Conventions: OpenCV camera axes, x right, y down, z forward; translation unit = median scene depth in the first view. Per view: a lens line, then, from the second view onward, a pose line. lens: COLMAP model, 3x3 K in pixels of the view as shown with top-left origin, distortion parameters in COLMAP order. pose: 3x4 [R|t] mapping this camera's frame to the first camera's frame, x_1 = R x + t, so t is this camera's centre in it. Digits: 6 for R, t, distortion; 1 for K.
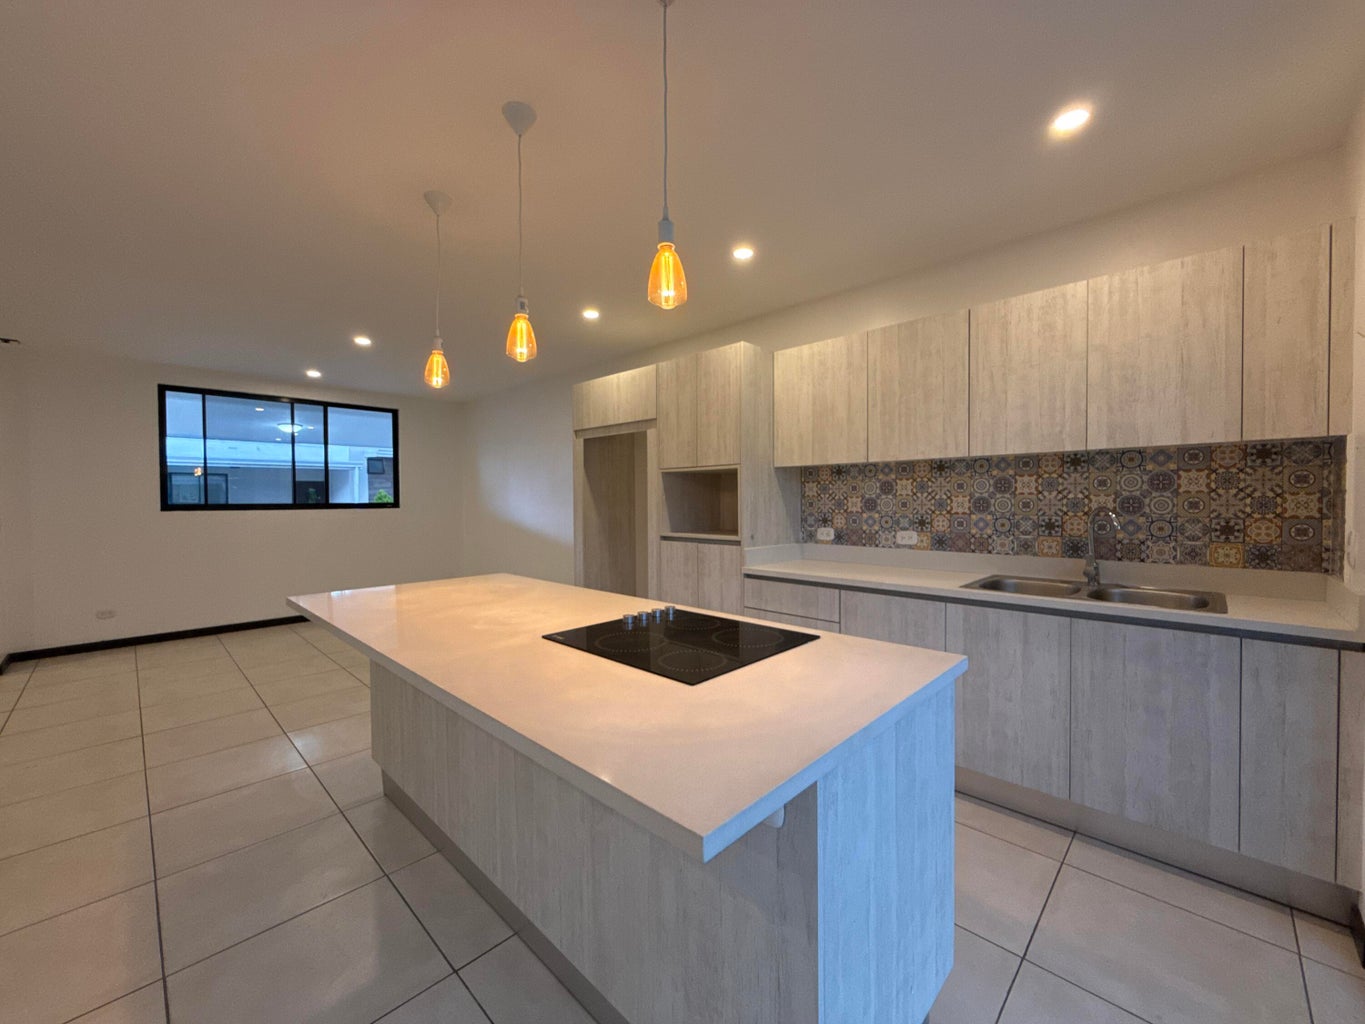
lens RADIAL K [[544.1, 0, 681.4], [0, 544.1, 510.1], [0, 0, 1]] dist [-0.001394, 0.000018]
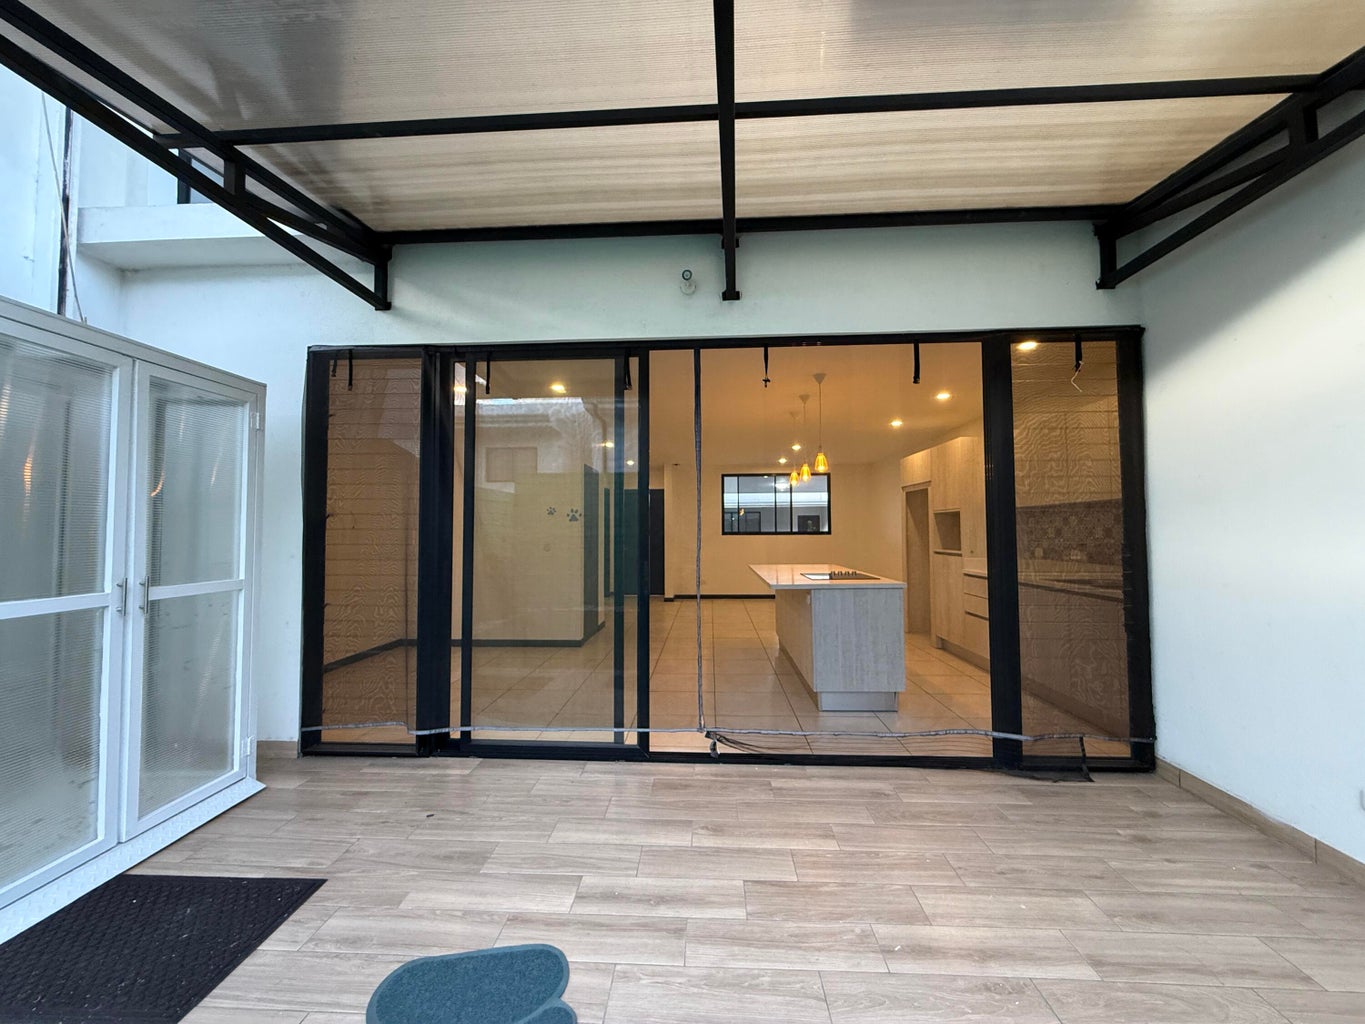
lens RADIAL K [[544.1, 0, 681.4], [0, 544.1, 510.1], [0, 0, 1]] dist [-0.001394, 0.000018]
pose [[0.657434, -0.030245, -0.752905, 0.919225], [-0.009684, 0.998772, -0.048578, 0.012547], [0.753450, 0.039227, 0.656334, -0.875853]]
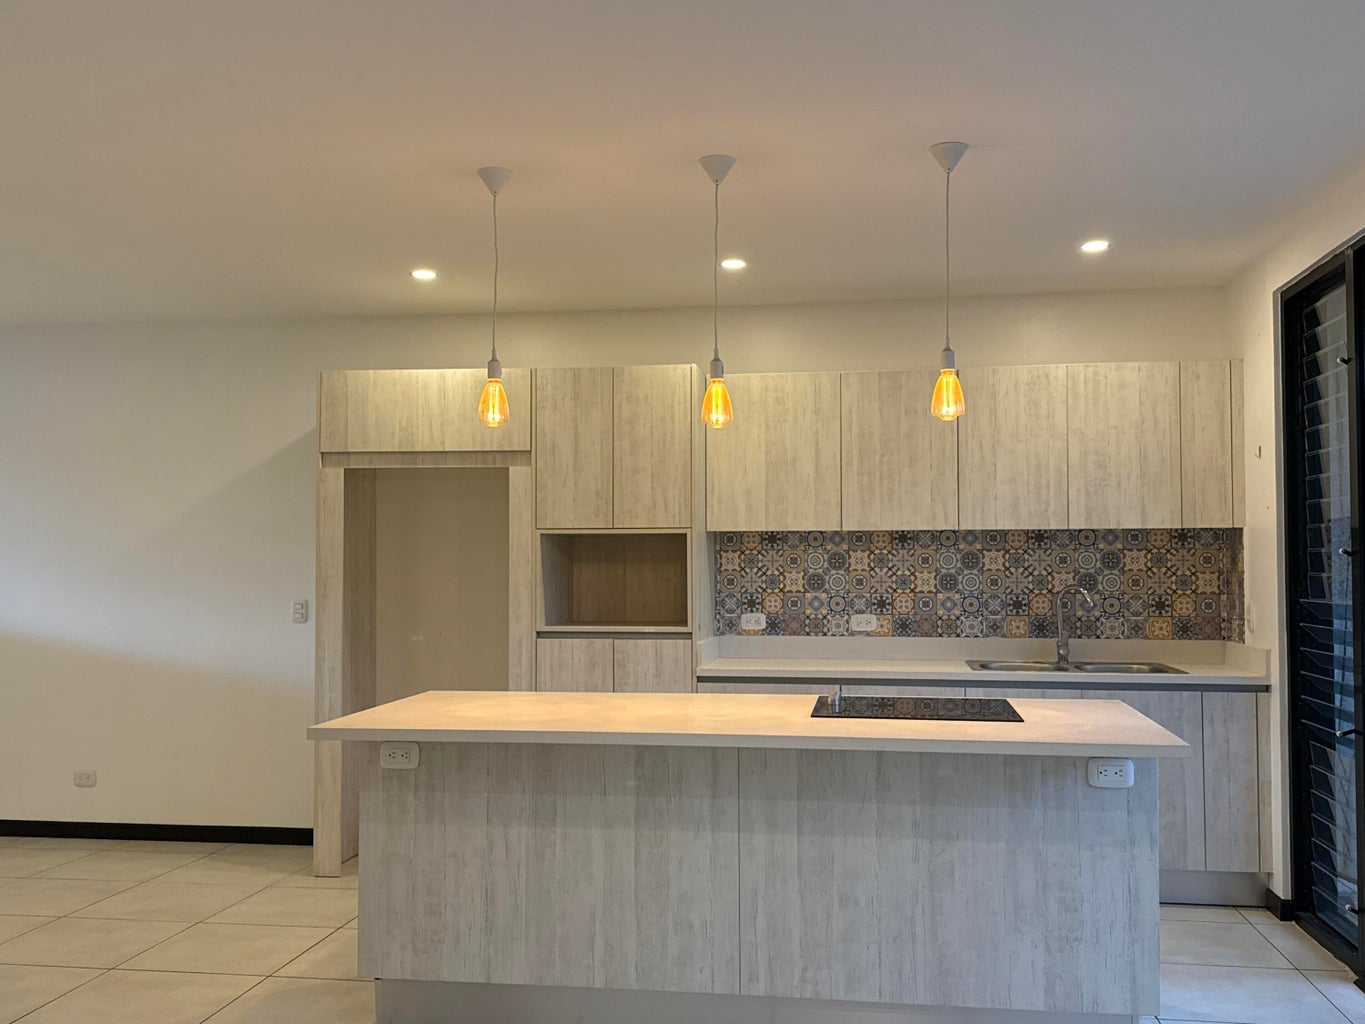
lens RADIAL K [[1276.9, 0, 682.3], [0, 1276.9, 522.2], [0, 0, 1]] dist [0.223654, -0.515542]
pose [[0.813413, 0.021439, 0.581291, -1.031838], [0.009288, 0.998714, -0.049832, -0.006759], [-0.581612, 0.045933, 0.812168, -0.458725]]
